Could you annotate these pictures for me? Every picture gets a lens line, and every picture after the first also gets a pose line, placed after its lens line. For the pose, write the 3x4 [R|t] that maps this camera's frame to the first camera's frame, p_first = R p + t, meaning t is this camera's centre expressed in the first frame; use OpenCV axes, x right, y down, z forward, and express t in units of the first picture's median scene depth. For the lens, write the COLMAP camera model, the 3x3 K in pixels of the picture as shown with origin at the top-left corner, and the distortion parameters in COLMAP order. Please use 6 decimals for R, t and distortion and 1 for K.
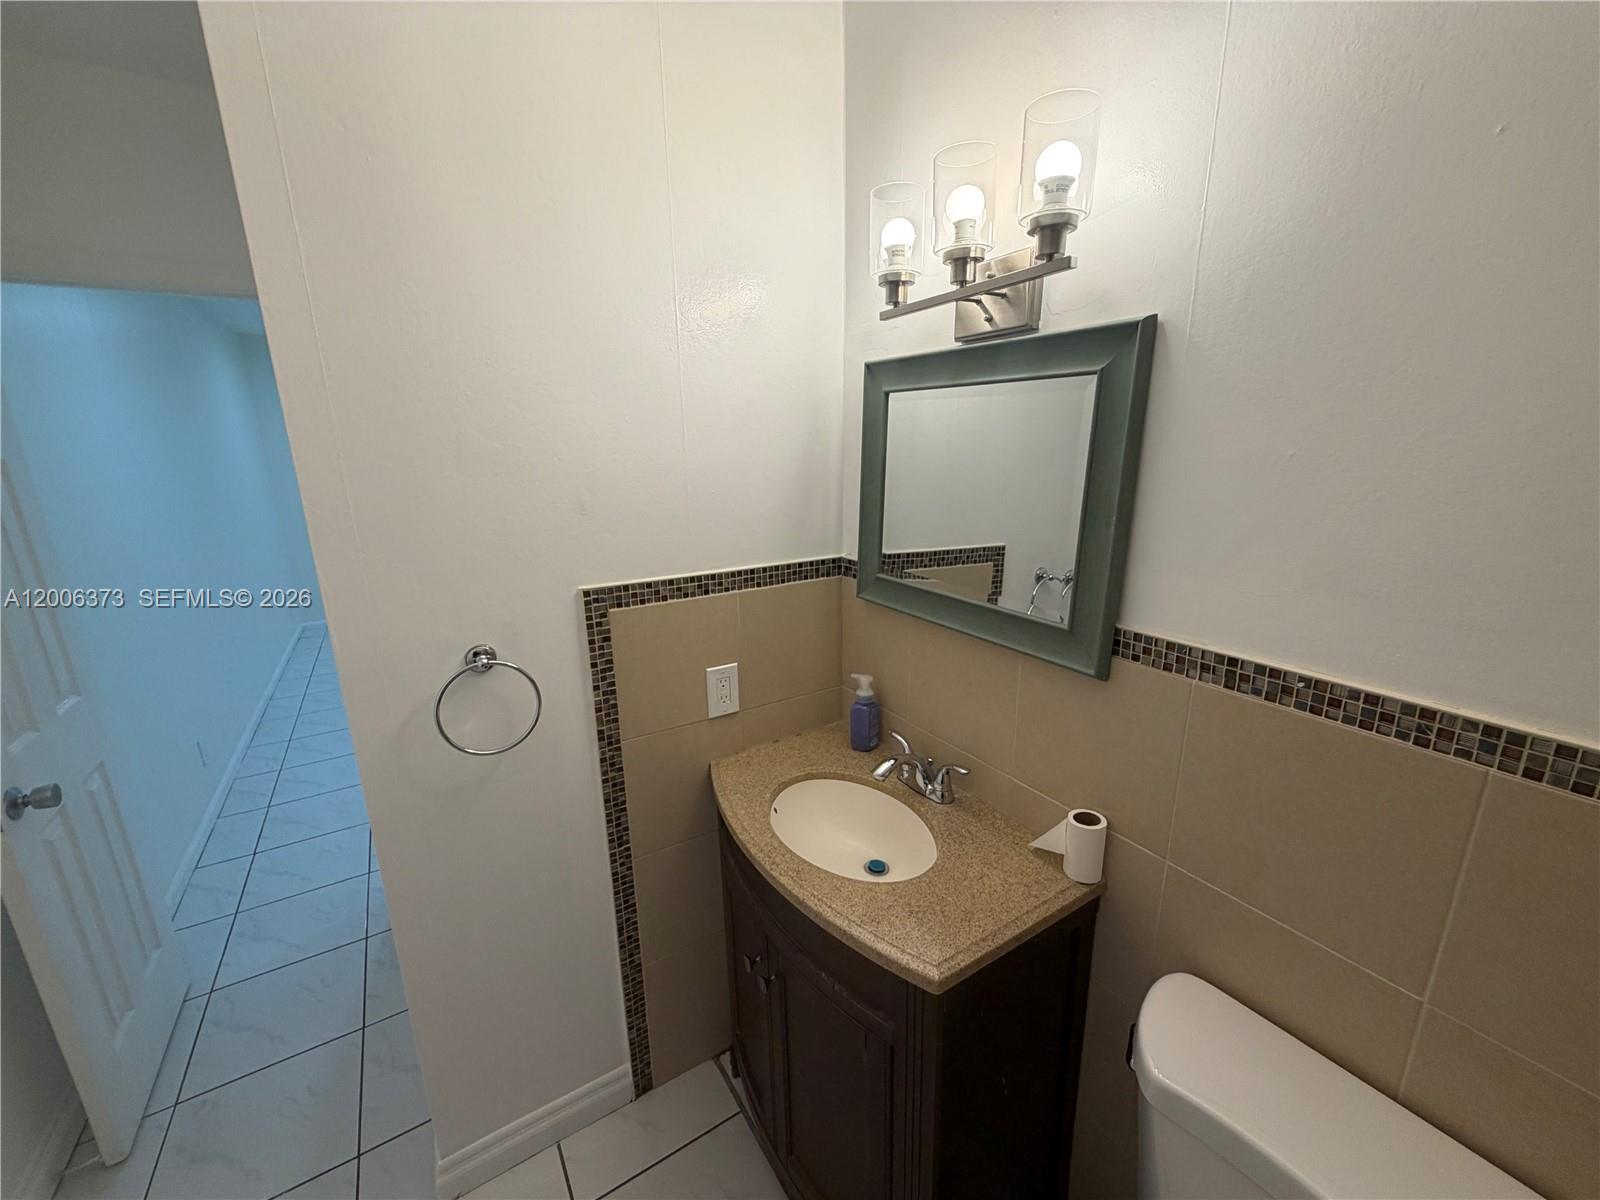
lens RADIAL K [[638.7, 0, 796.1], [0, 638.7, 601.8], [0, 0, 1]] dist [0.000662, 0.000260]
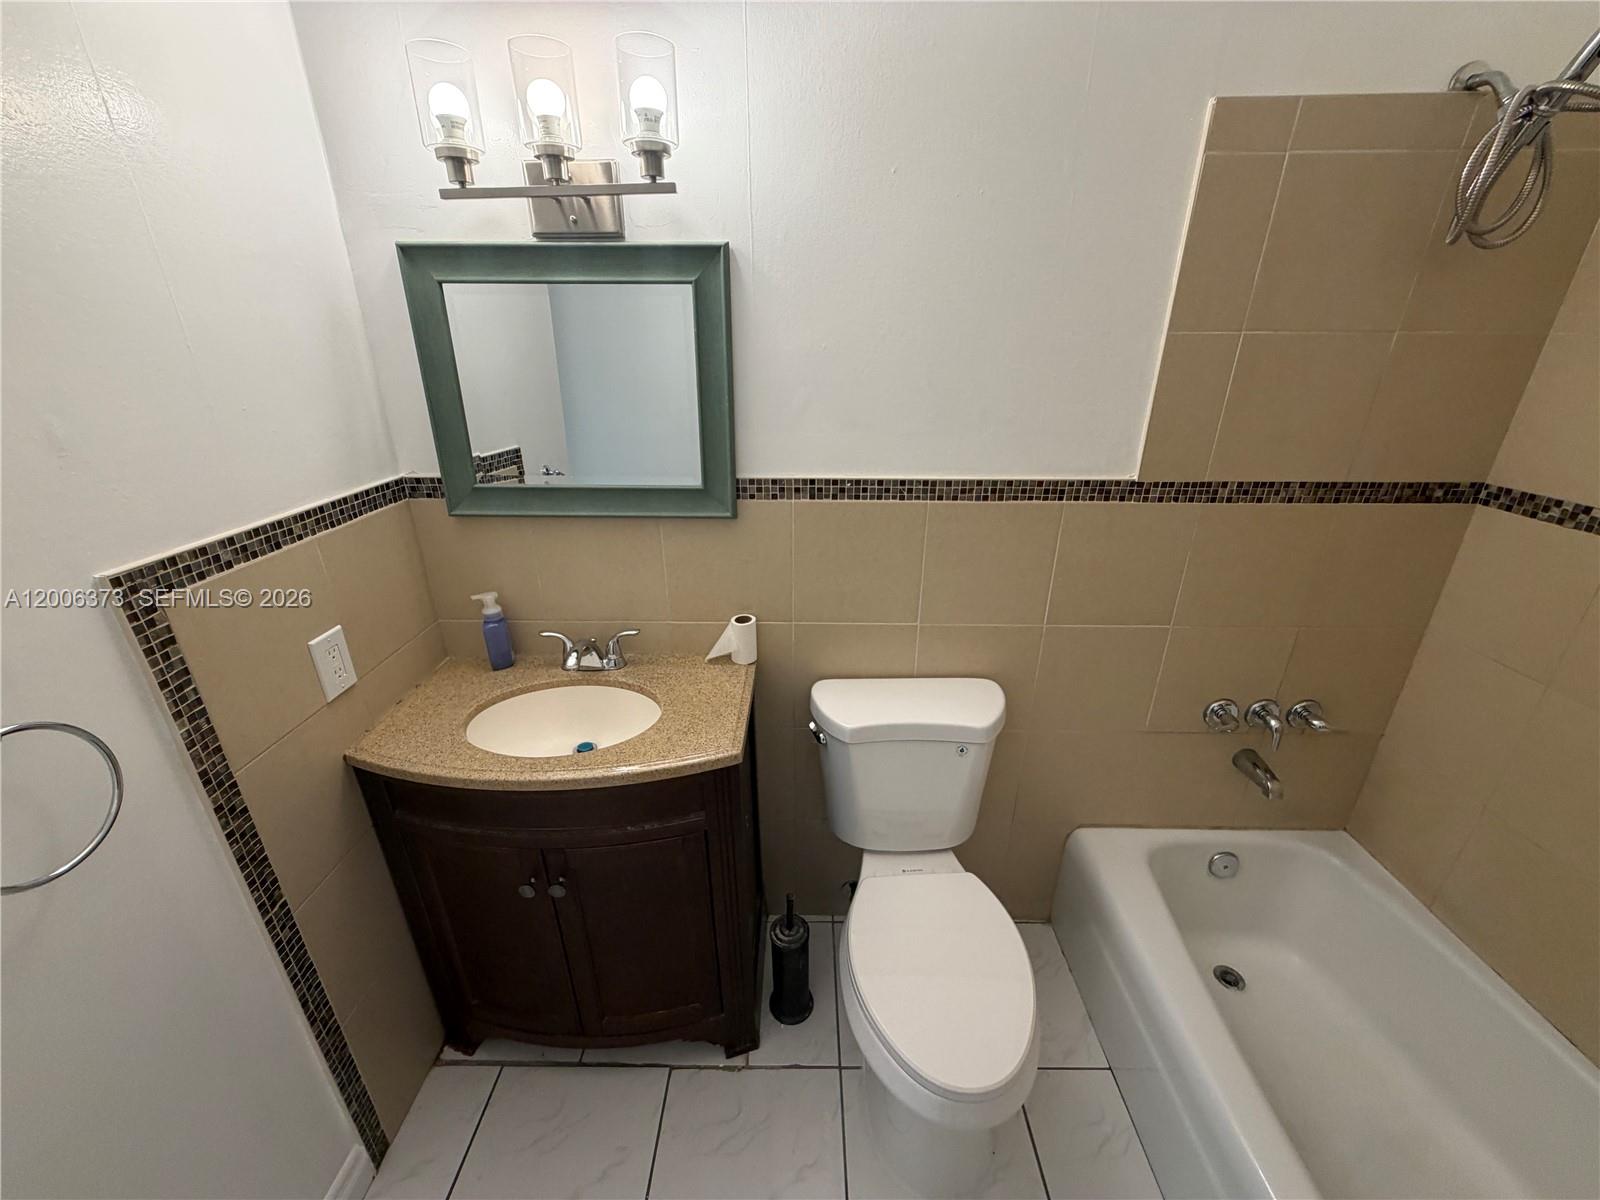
lens RADIAL K [[638.7, 0, 796.1], [0, 638.7, 601.8], [0, 0, 1]] dist [0.000662, 0.000260]
pose [[0.542606, -0.311752, 0.779993, -0.452150], [0.205255, 0.949637, 0.236770, -0.005490], [-0.814523, 0.031625, 0.579268, 0.070496]]
